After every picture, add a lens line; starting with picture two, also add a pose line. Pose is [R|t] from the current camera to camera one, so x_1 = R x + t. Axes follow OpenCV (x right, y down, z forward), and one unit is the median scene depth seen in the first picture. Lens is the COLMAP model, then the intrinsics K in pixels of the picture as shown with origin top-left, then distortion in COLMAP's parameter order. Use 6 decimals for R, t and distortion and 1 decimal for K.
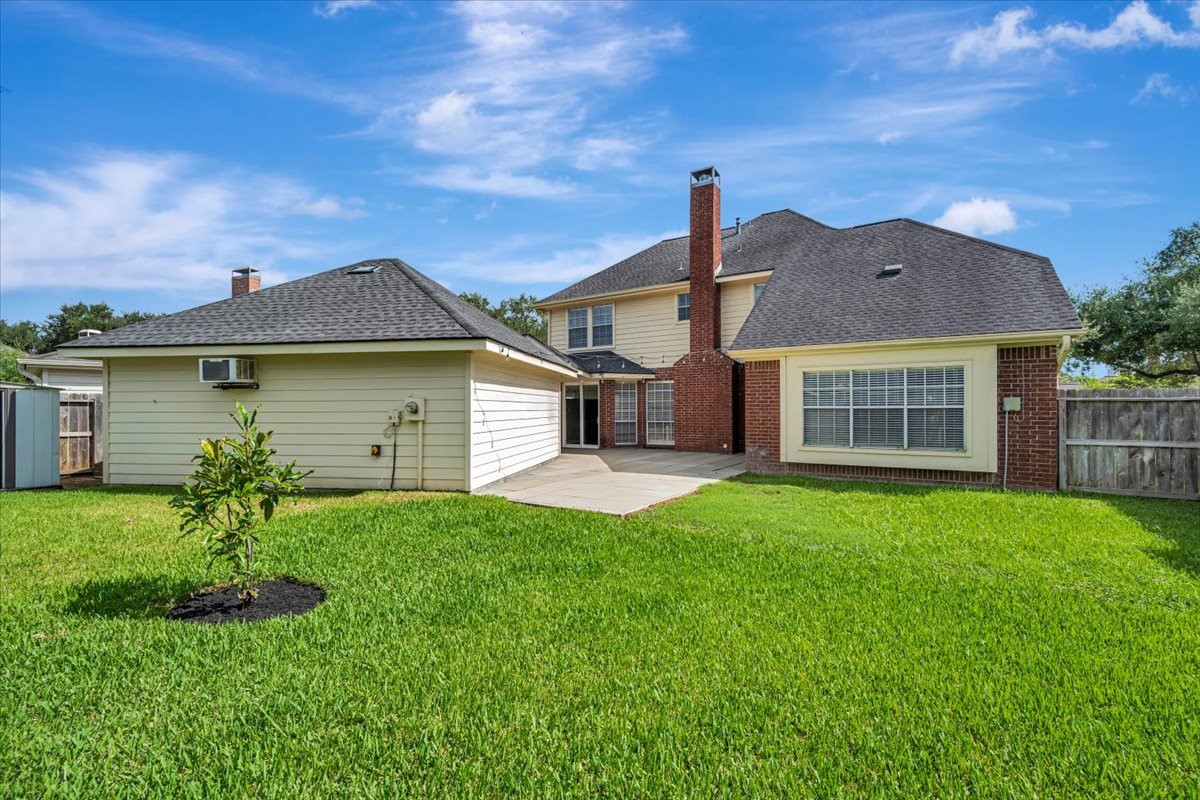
lens RADIAL K [[473.9, 0, 597.0], [0, 473.9, 404.6], [0, 0, 1]] dist [0.001117, 0.000041]
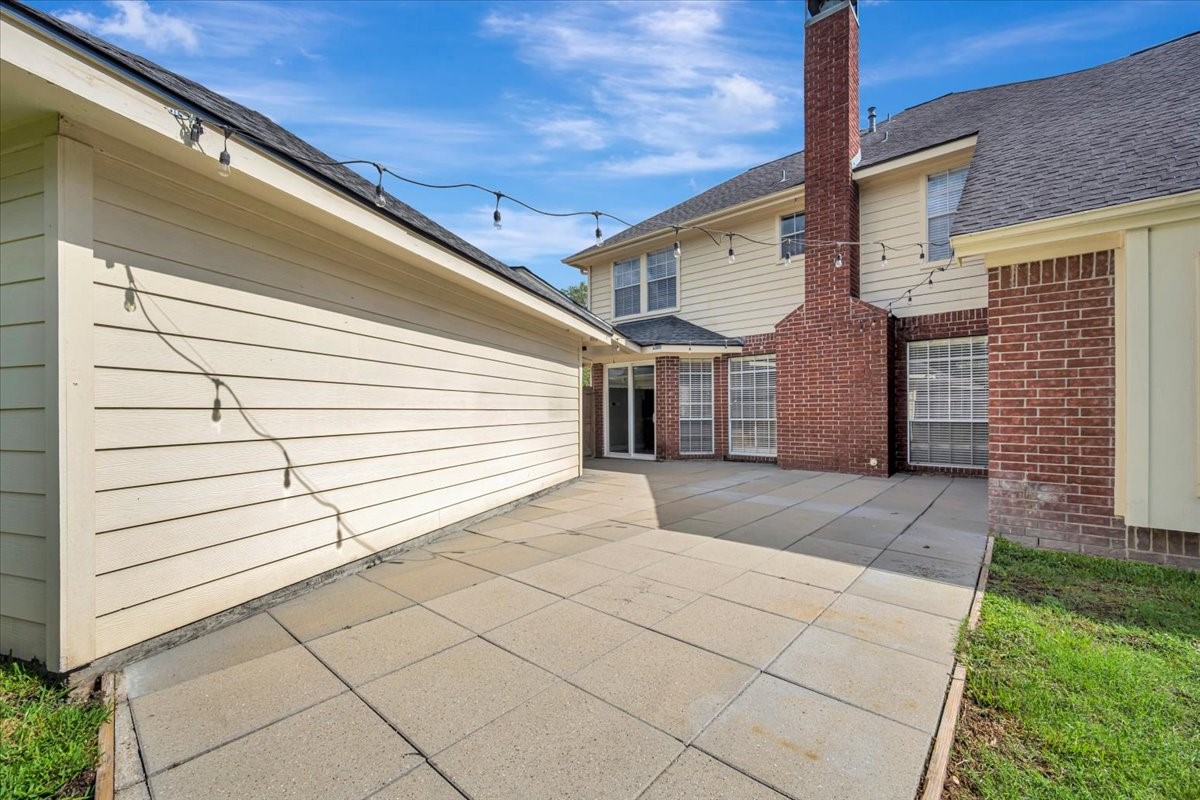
lens RADIAL K [[473.9, 0, 597.0], [0, 473.9, 404.6], [0, 0, 1]] dist [0.001117, 0.000041]
pose [[0.987778, -0.002976, -0.155837, 0.027143], [0.002667, 0.999994, -0.002191, 0.015894], [0.155843, 0.001748, 0.987780, 0.329119]]
